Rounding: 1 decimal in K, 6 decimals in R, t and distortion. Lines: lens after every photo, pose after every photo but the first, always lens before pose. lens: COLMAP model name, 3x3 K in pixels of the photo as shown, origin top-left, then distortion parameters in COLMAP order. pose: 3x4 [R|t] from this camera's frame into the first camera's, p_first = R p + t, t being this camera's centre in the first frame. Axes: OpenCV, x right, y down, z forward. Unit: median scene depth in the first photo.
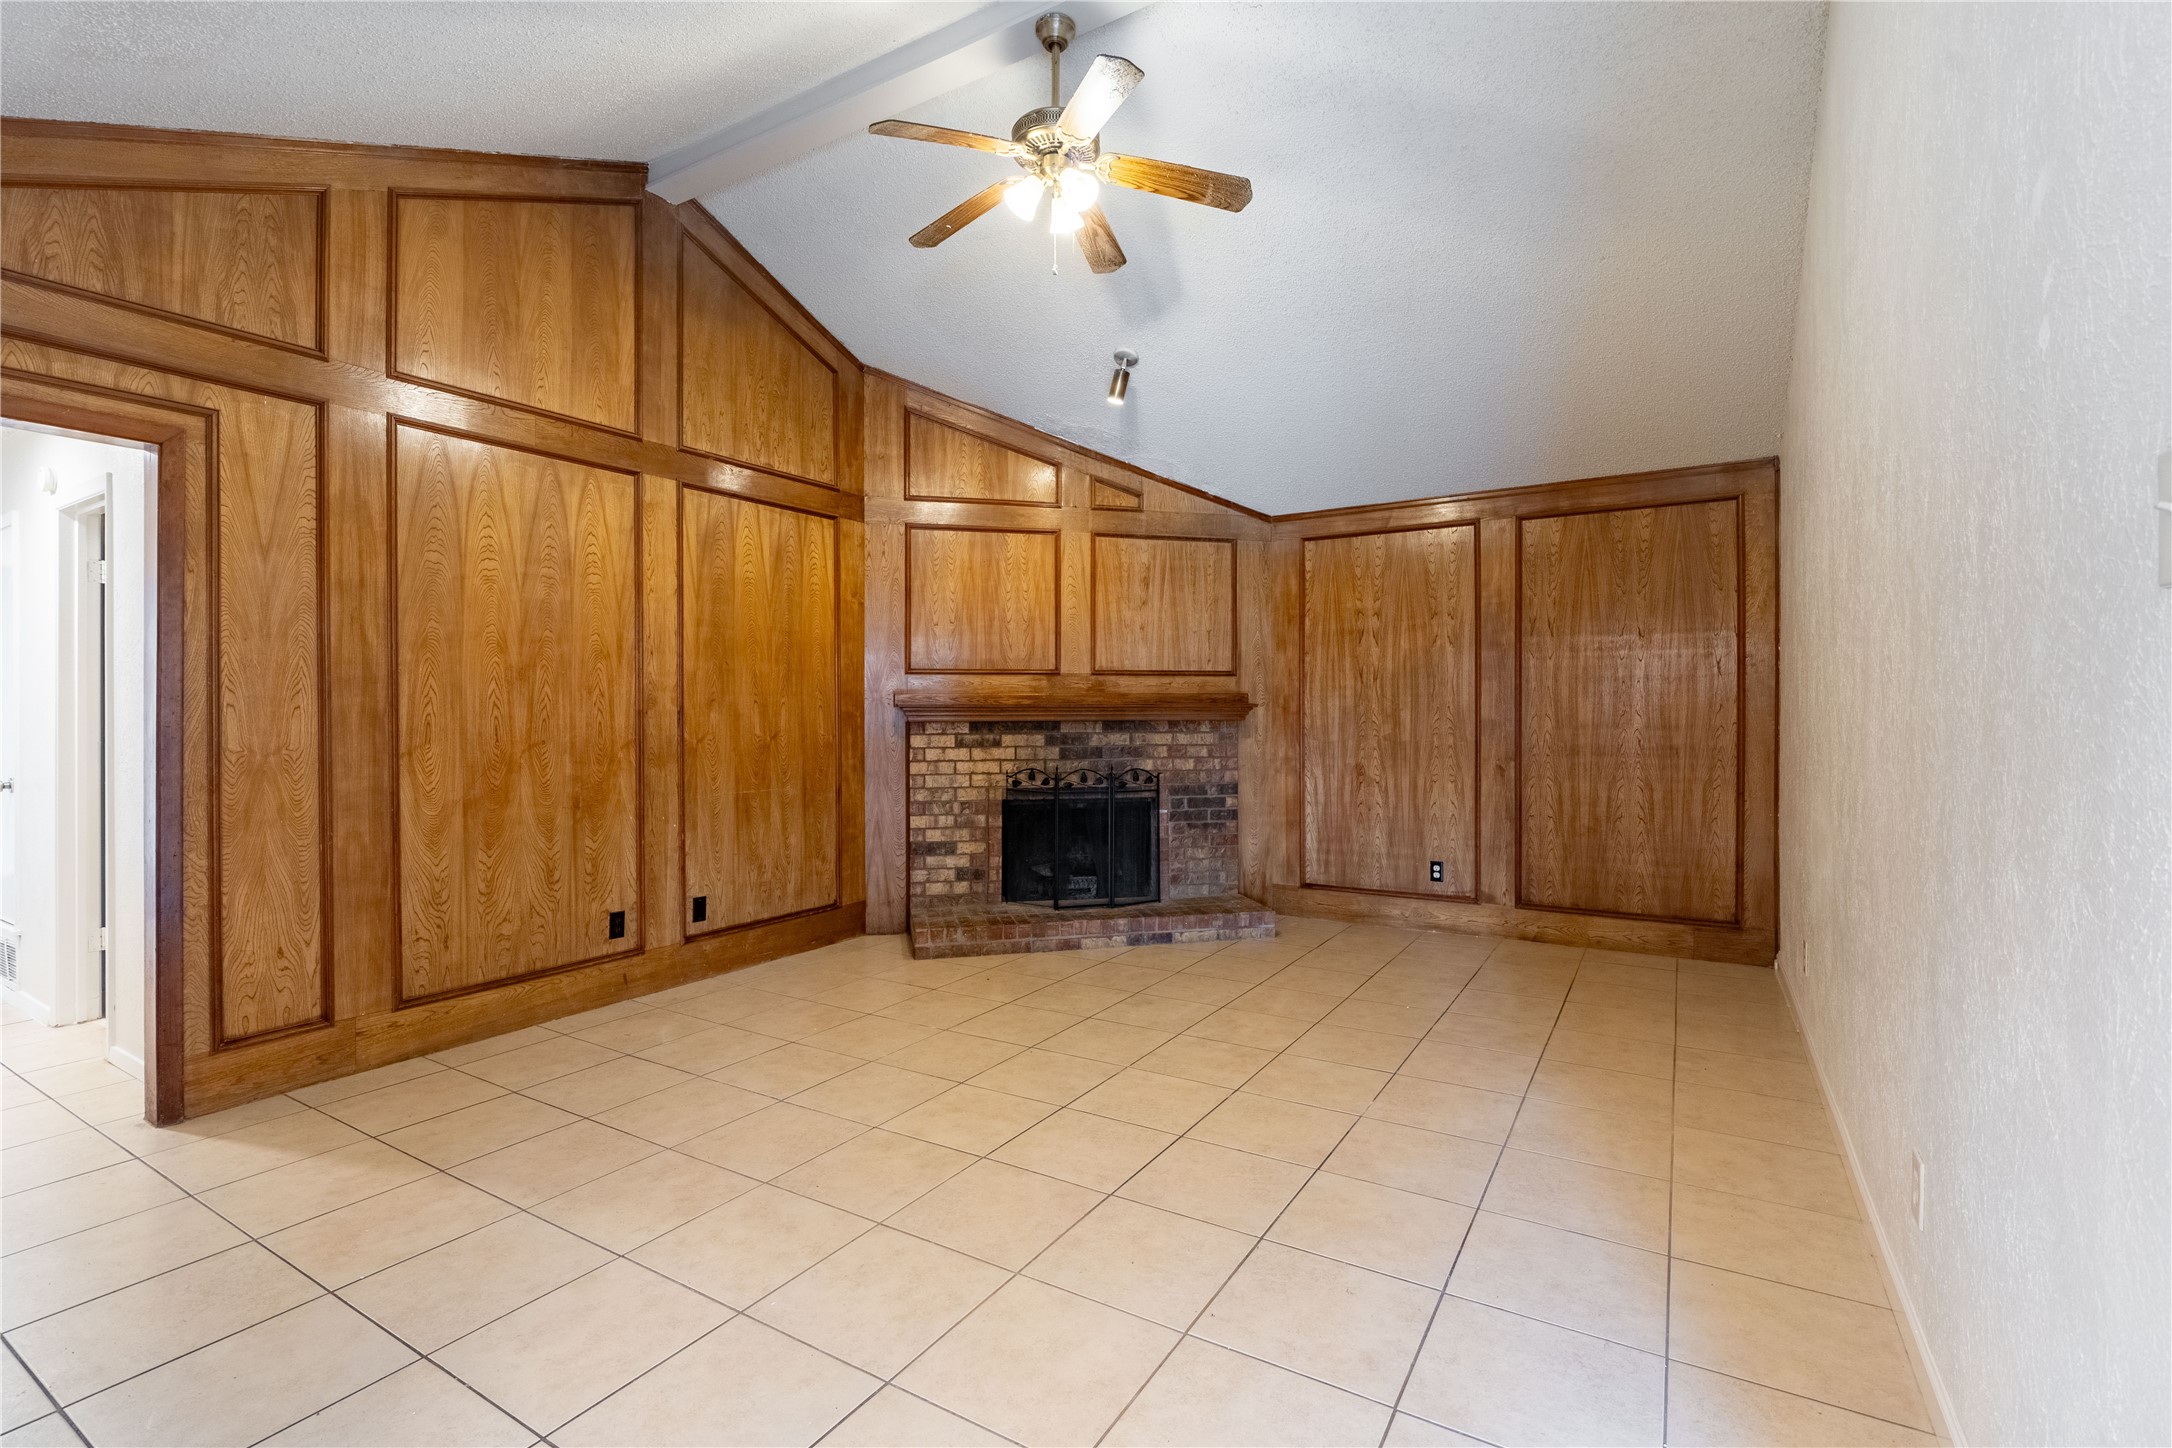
lens RADIAL K [[977.3, 0, 1093.4], [0, 977.3, 711.9], [0, 0, 1]] dist [-0.013827, 0.004829]
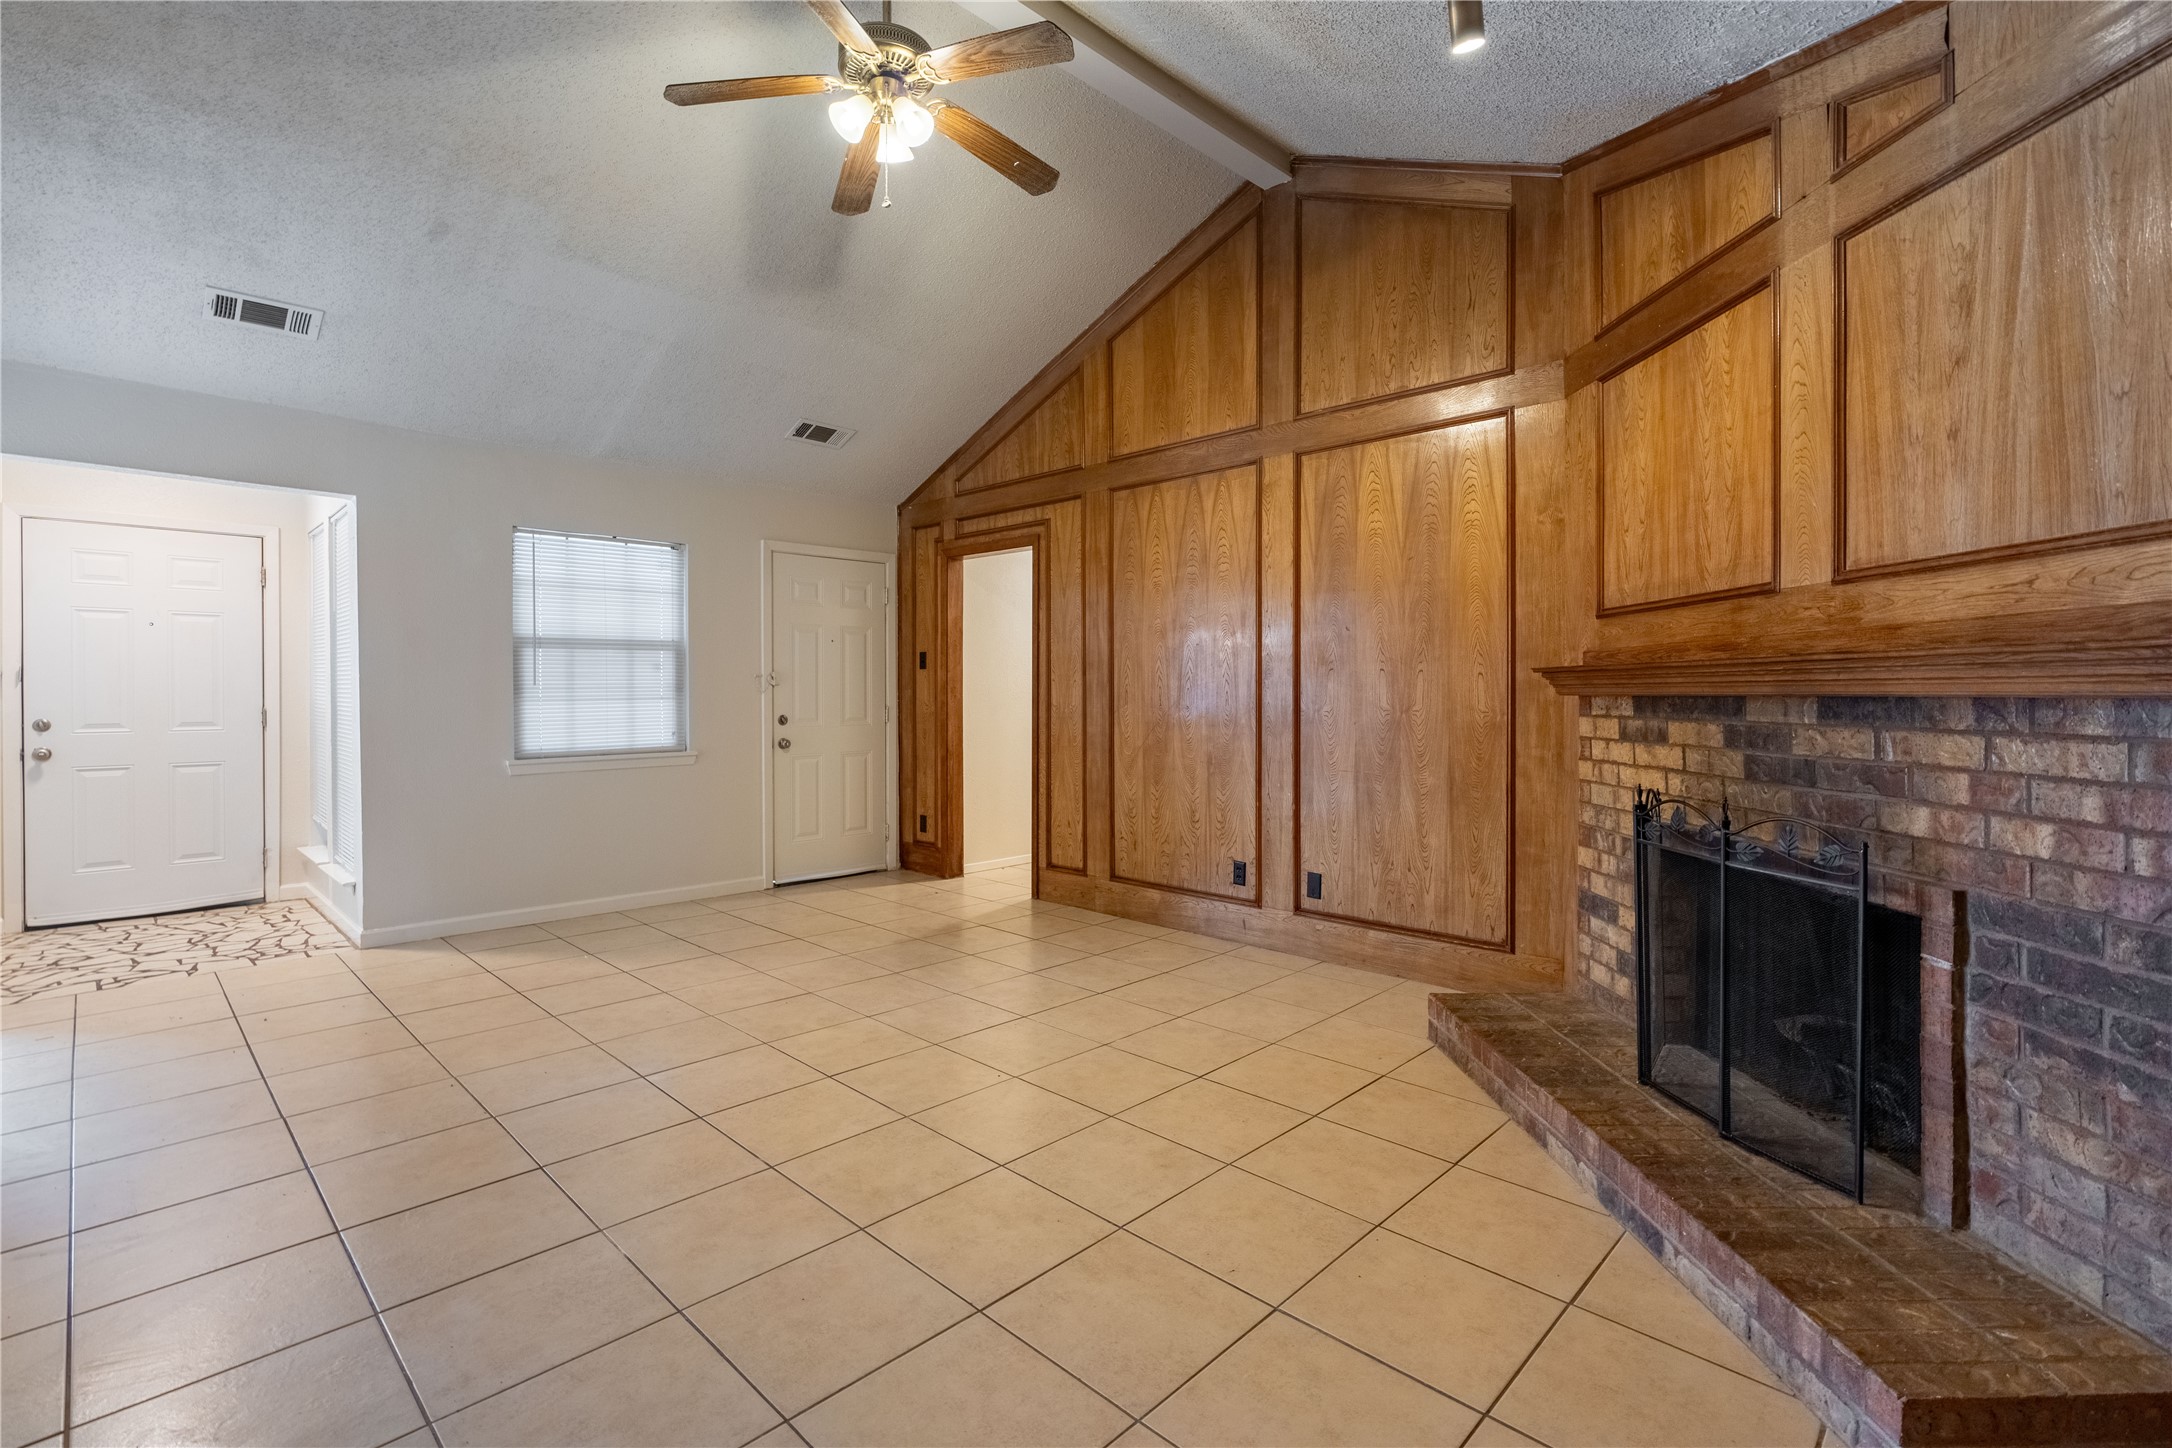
lens RADIAL K [[977.3, 0, 1091.1], [0, 977.3, 699.2], [0, 0, 1]] dist [-0.013827, 0.004829]
pose [[-0.218529, 0.009209, -0.975787, 0.489770], [0.000702, 0.999957, 0.009280, 0.006559], [0.975830, 0.001343, -0.218526, 0.825636]]
